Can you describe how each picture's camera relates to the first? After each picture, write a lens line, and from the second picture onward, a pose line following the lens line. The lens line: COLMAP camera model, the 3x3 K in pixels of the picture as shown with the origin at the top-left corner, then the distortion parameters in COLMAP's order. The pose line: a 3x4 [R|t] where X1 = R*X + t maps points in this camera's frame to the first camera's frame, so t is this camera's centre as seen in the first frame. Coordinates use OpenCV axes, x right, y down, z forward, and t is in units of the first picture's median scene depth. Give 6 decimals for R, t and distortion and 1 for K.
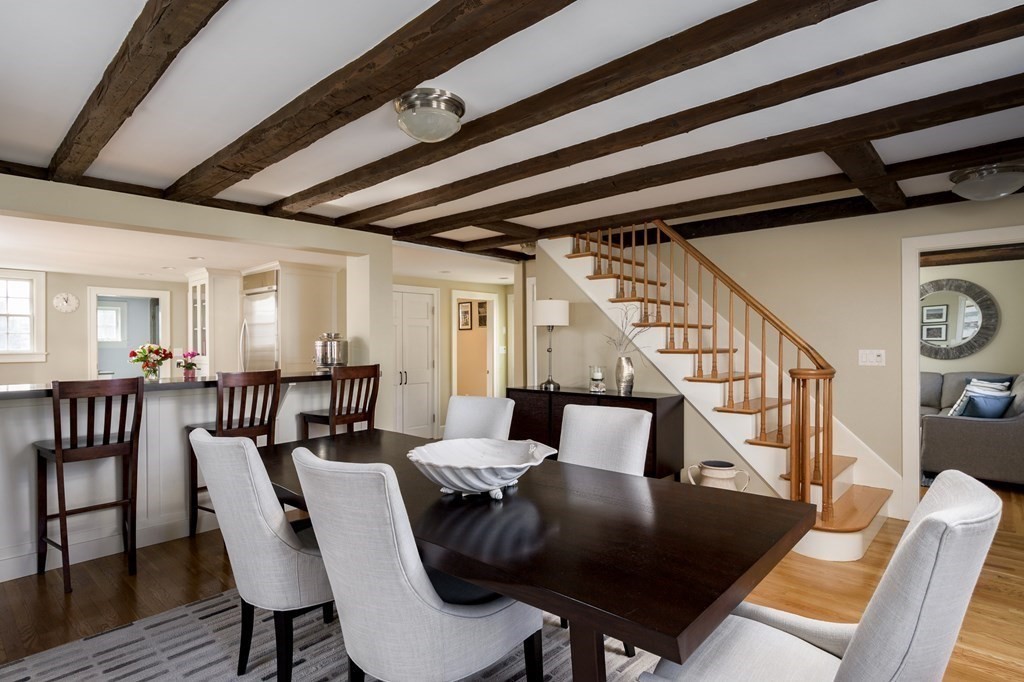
lens RADIAL K [[538.1, 0, 512.0], [0, 538.1, 341.0], [0, 0, 1]] dist [0.001246, -0.000427]
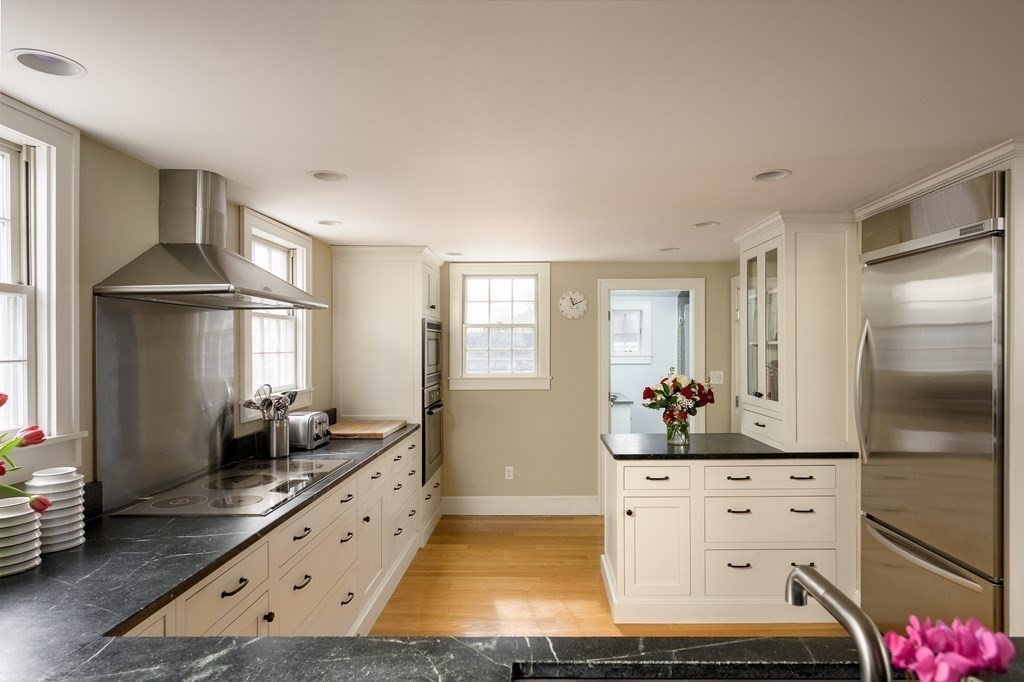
lens RADIAL K [[579.0, 0, 510.6], [0, 579.0, 344.8], [0, 0, 1]] dist [0.000302, -0.000529]
pose [[0.640755, 0.000975, -0.767744, -0.347119], [0.007438, 0.999944, 0.007478, -0.028746], [0.767709, -0.010502, 0.640713, 0.522314]]
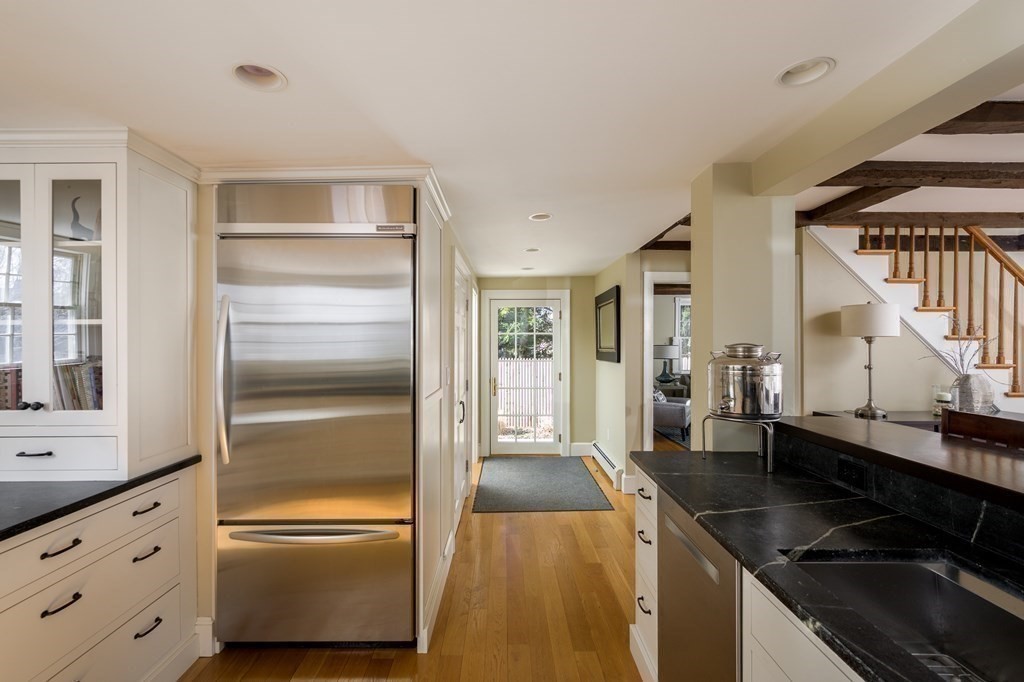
lens RADIAL K [[448.3, 0, 512.0], [0, 448.3, 341.0], [0, 0, 1]] dist [-0.001118, -0.000117]
pose [[0.733502, 0.005196, 0.679667, -0.600770], [-0.003066, 0.999986, -0.004336, -0.012339], [-0.679680, 0.001097, 0.733508, 0.678584]]
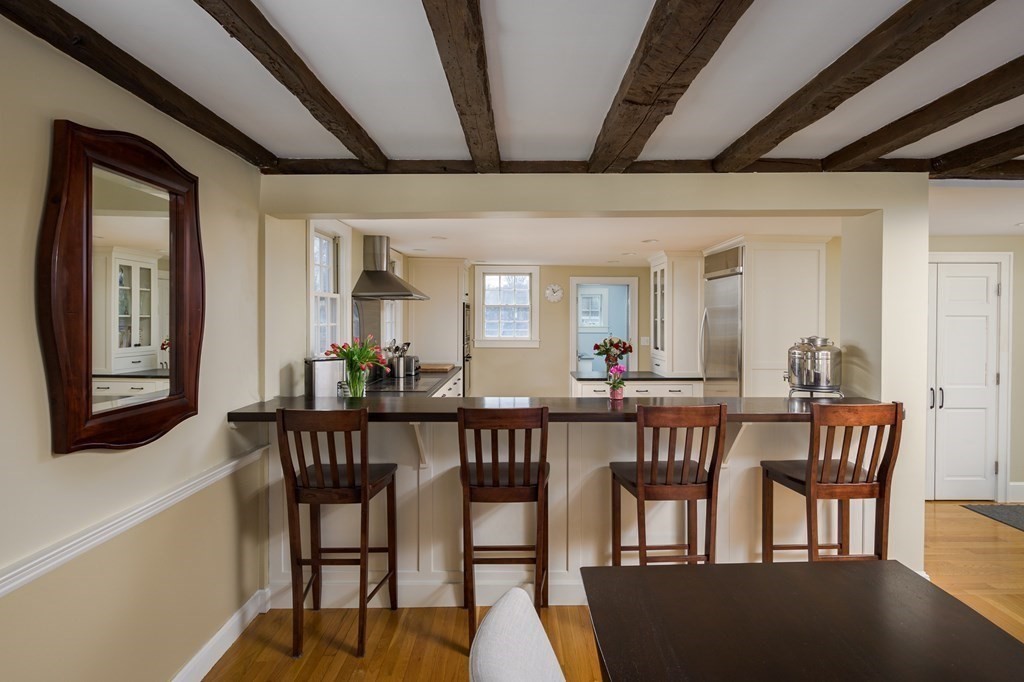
lens RADIAL K [[559.8, 0, 527.3], [0, 559.8, 321.6], [0, 0, 1]] dist [0.000925, 0.000607]
pose [[0.690376, 0.012152, -0.723349, -0.066544], [-0.002976, 0.999898, 0.013958, -0.033936], [0.723445, -0.007484, 0.690342, 0.219526]]
